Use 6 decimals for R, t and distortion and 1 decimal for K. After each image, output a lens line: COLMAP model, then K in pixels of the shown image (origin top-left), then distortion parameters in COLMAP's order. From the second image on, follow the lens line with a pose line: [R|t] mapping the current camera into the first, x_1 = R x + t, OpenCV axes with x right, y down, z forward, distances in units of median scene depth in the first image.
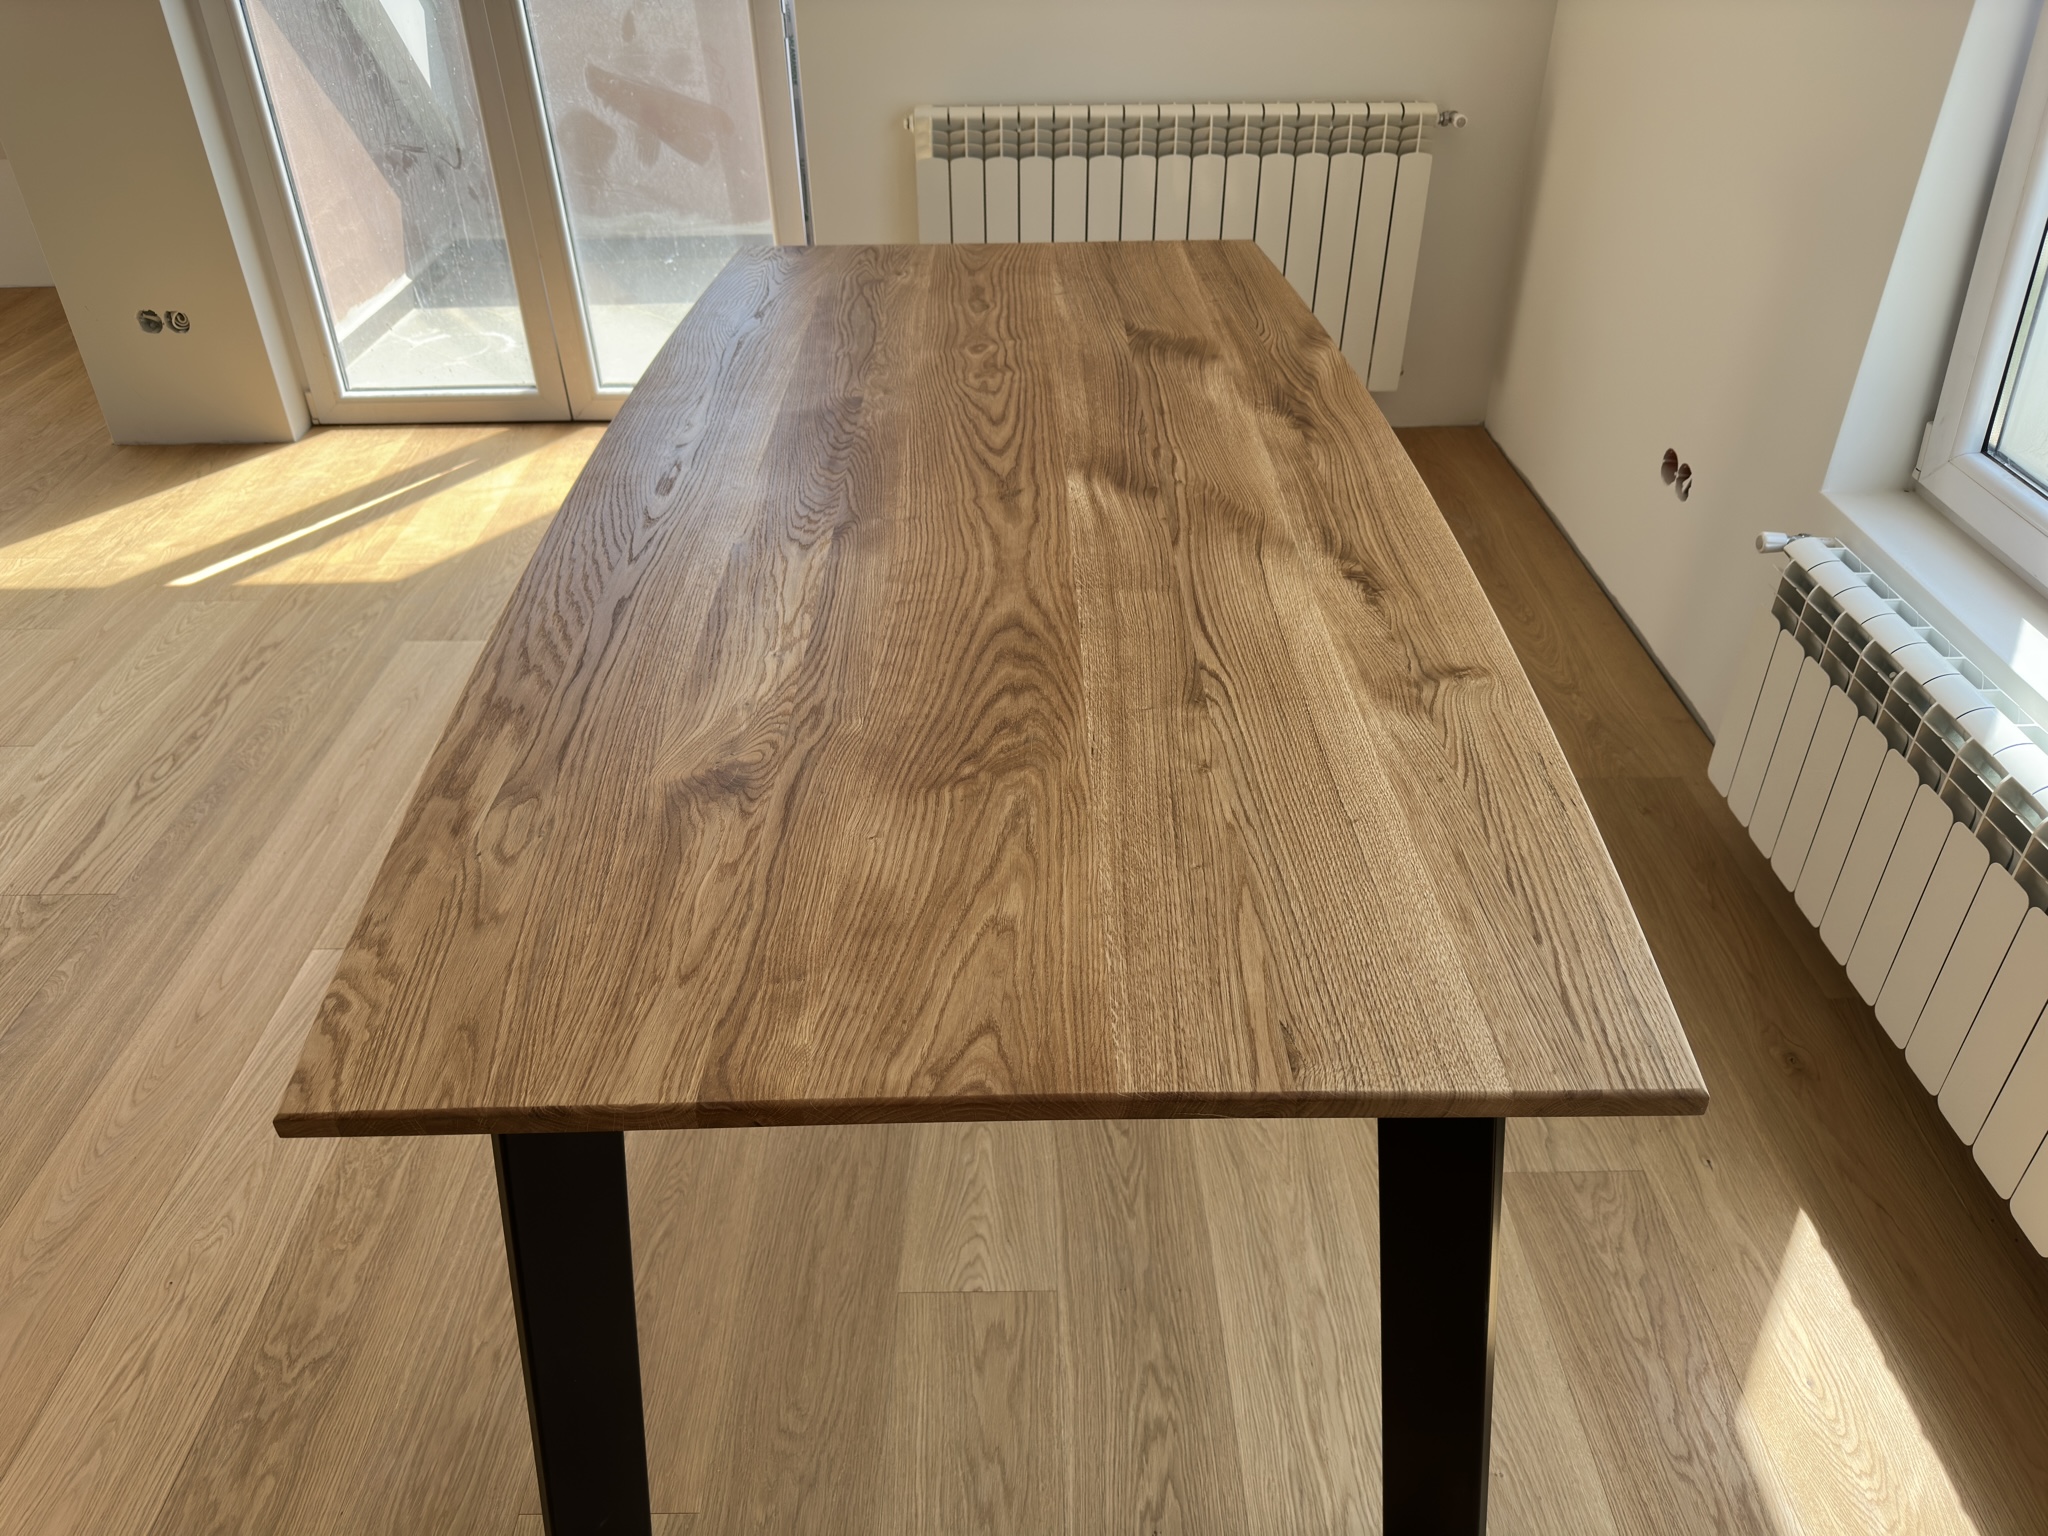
lens RADIAL K [[1478.5, 0, 998.4], [0, 1478.5, 812.7], [0, 0, 1]] dist [-0.094271, 0.144465]
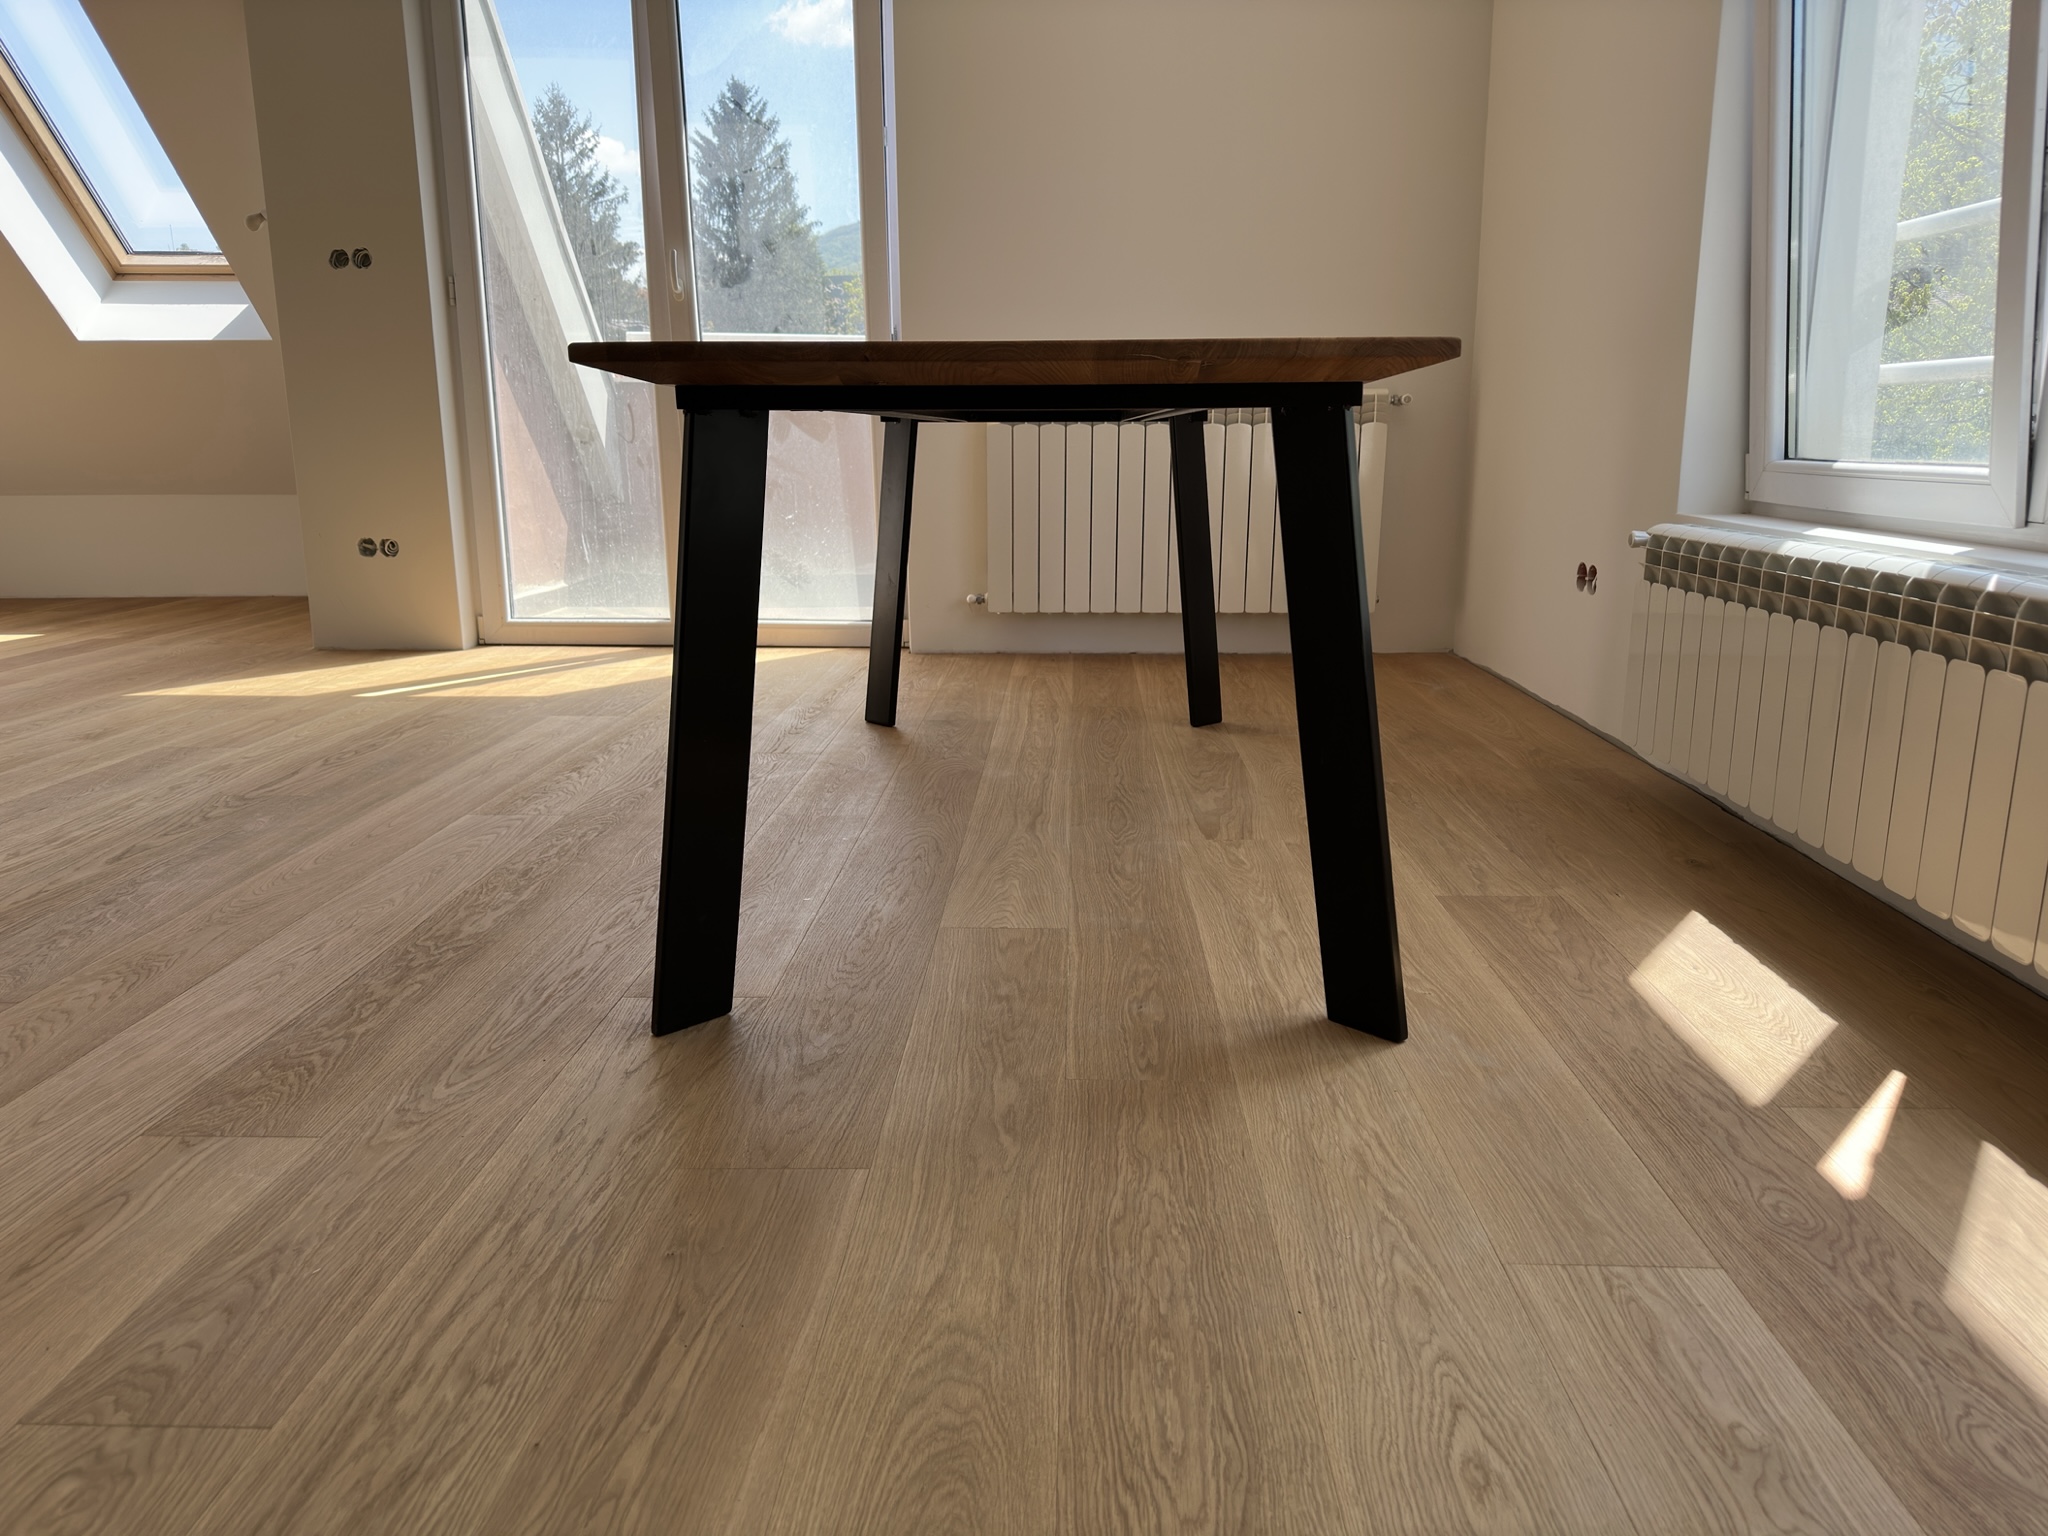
lens RADIAL K [[1438.8, 0, 1024.0], [0, 1438.8, 768.0], [0, 0, 1]] dist [0.057993, -0.004456]
pose [[0.999459, 0.019954, -0.026140, 0.030785], [-0.028227, 0.928361, -0.370606, 0.622643], [0.016873, 0.371144, 0.928422, -0.162585]]
